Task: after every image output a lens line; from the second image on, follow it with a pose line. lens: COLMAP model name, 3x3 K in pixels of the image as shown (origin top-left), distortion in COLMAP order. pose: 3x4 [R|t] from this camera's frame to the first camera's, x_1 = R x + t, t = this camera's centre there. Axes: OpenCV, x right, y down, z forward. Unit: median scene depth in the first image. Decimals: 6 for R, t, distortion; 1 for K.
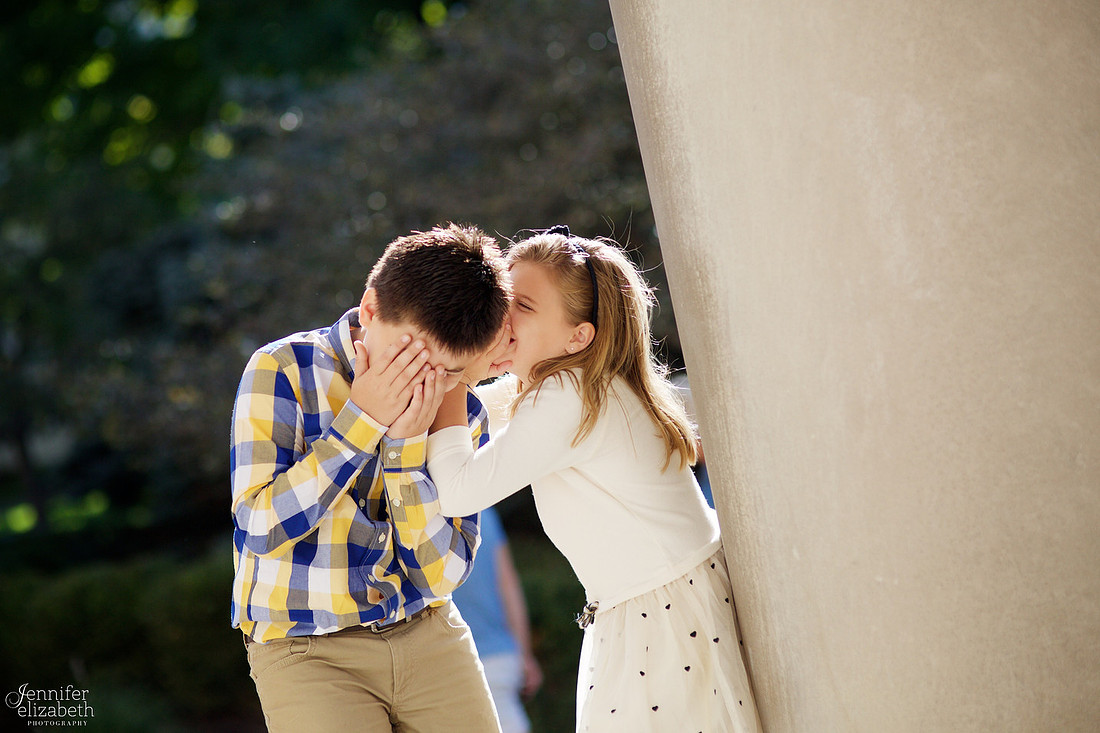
lens RADIAL K [[2253.4, 0, 550.4], [0, 2253.4, 343.6], [0, 0, 1]] dist [-0.092093, -0.268865]
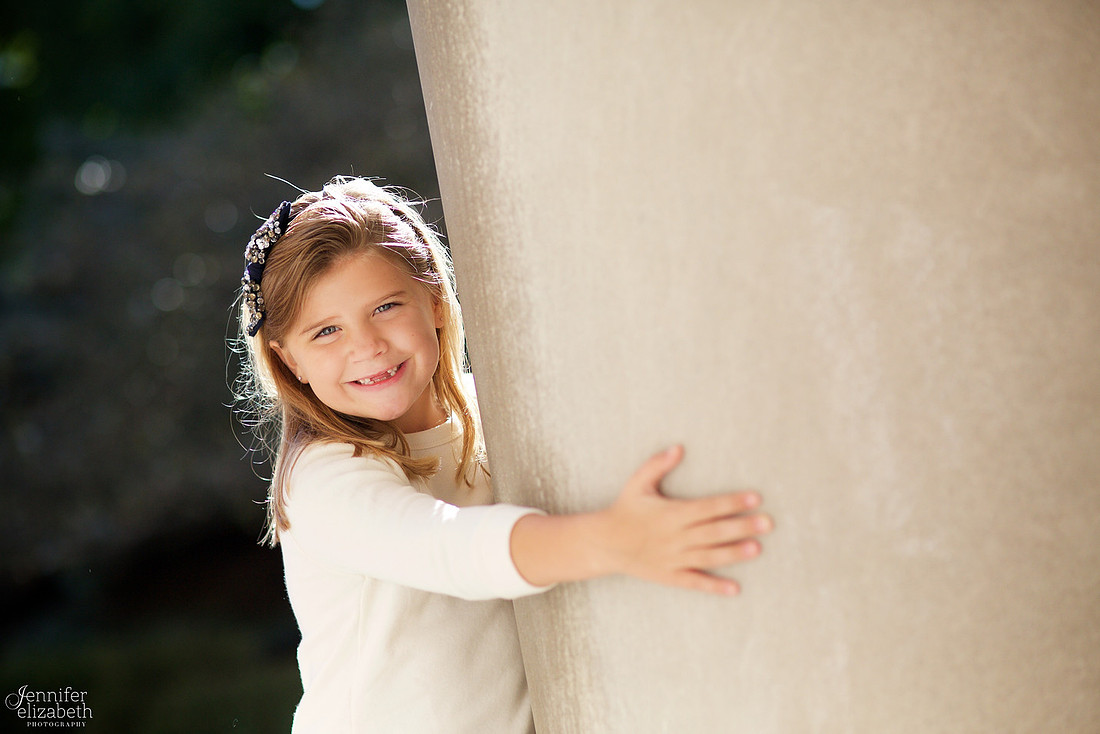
lens RADIAL K [[2253.4, 0, 550.4], [0, 2253.4, 344.1], [0, 0, 1]] dist [-0.092093, -0.268865]
pose [[0.997391, 0.032154, 0.064627, 0.028079], [-0.030263, 0.999091, -0.030034, -0.050599], [-0.065534, 0.028000, 0.997457, 0.391290]]
